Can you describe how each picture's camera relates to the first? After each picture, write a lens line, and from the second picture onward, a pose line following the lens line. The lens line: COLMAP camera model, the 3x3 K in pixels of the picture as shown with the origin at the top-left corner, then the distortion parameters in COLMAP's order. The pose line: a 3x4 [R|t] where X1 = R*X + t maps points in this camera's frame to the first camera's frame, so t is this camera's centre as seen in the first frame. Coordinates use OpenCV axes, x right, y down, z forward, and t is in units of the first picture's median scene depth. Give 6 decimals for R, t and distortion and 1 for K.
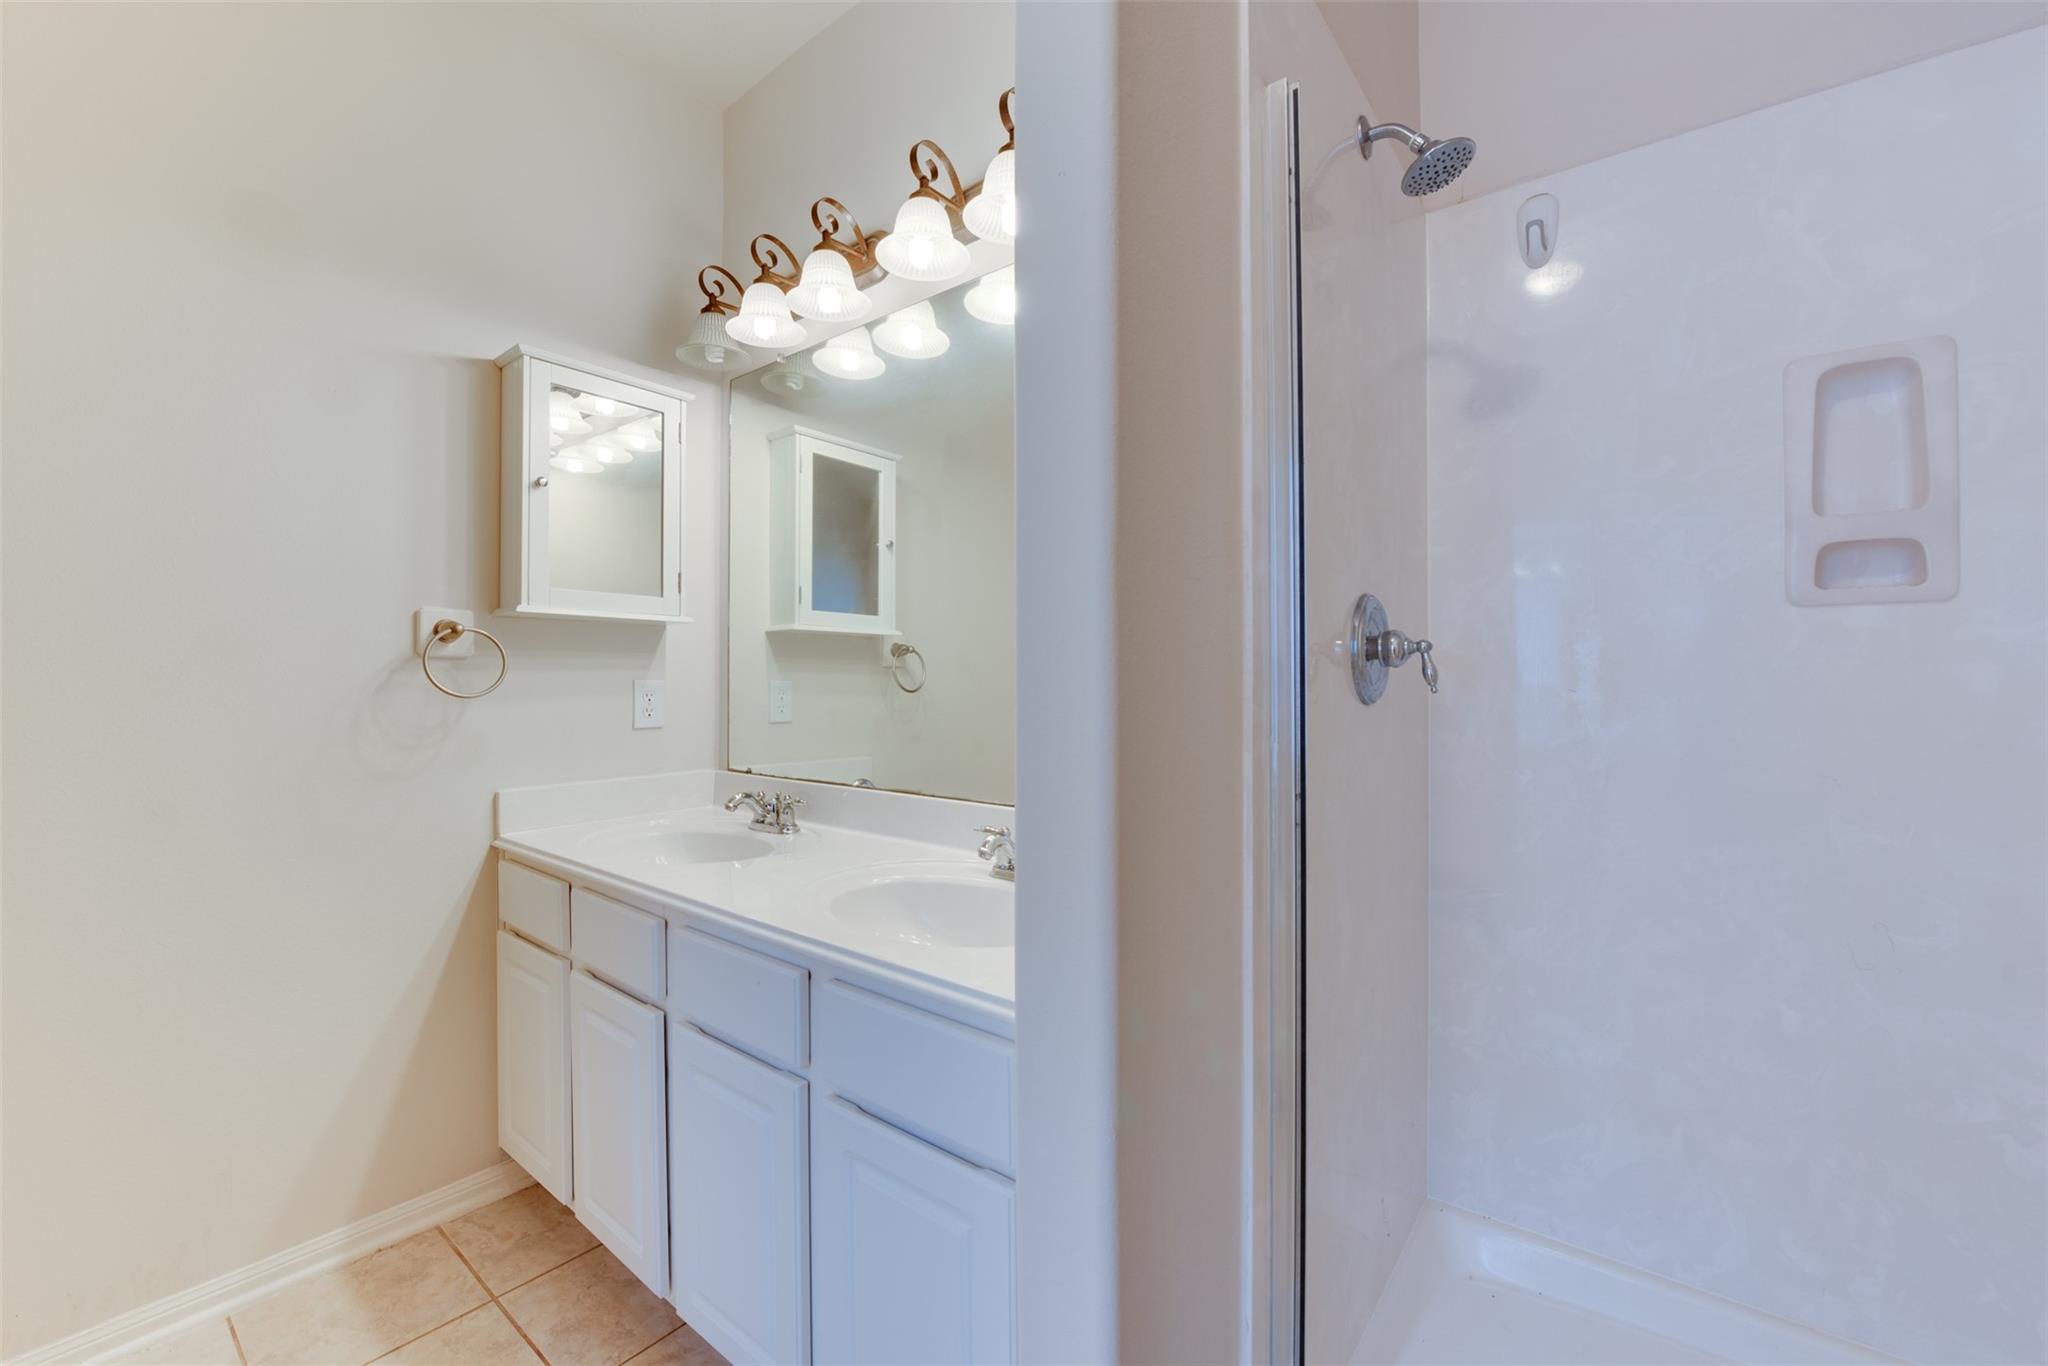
lens RADIAL K [[840.6, 0, 1012.3], [0, 840.6, 675.4], [0, 0, 1]] dist [-0.001124, -0.000117]
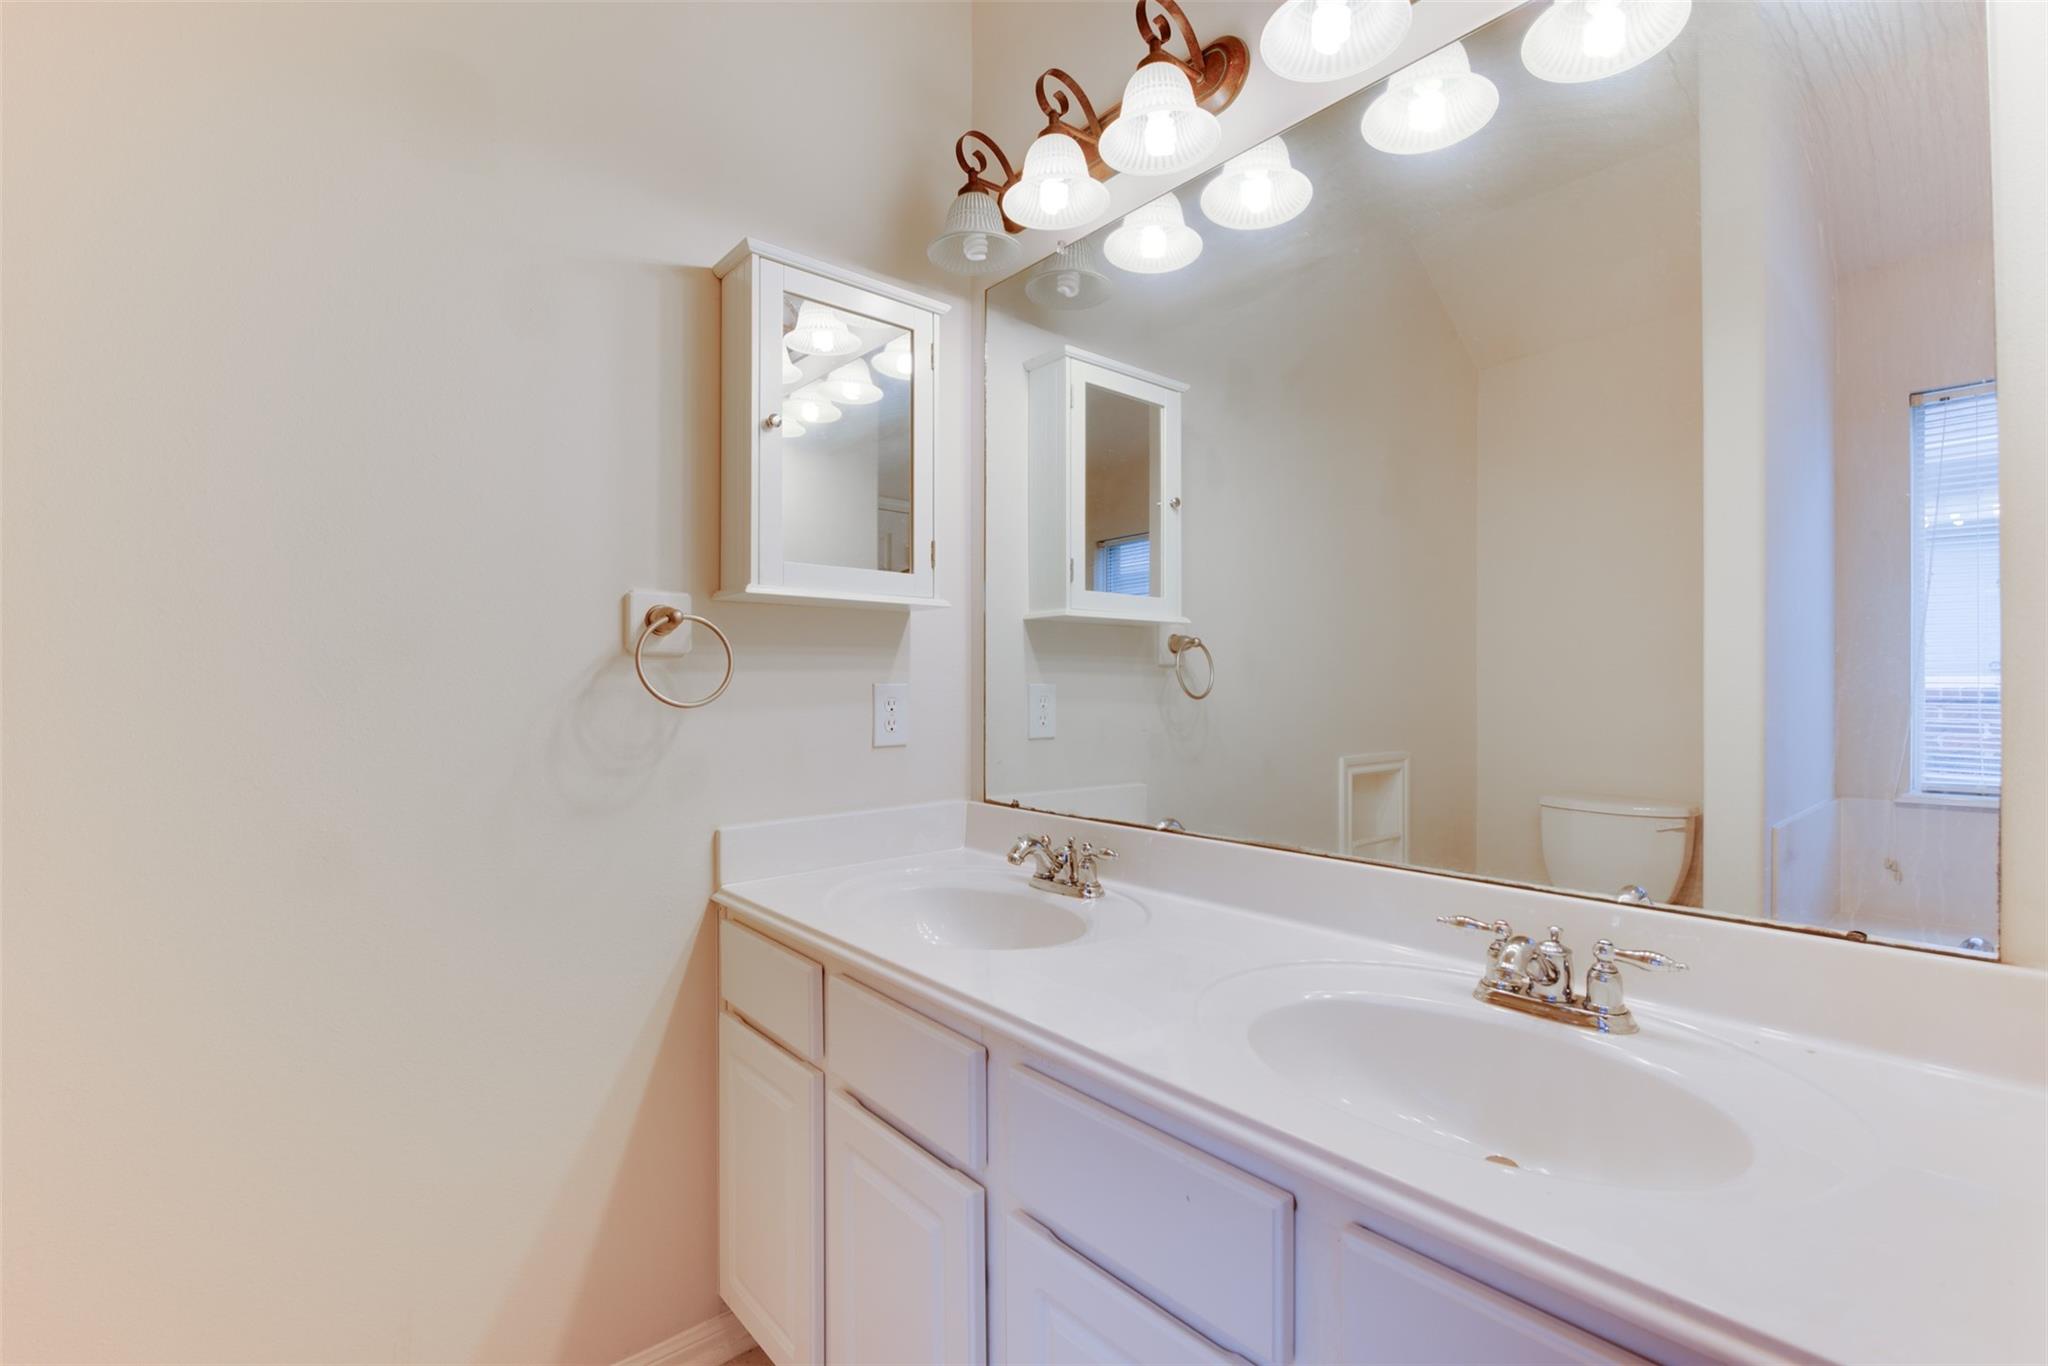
lens RADIAL K [[949.0, 0, 1017.5], [0, 949.0, 668.7], [0, 0, 1]] dist [0.002065, 0.000238]
pose [[0.982080, -0.006308, -0.188361, -0.170120], [0.004307, 0.999930, -0.011030, 0.002361], [0.188417, 0.010021, 0.982038, 0.188934]]
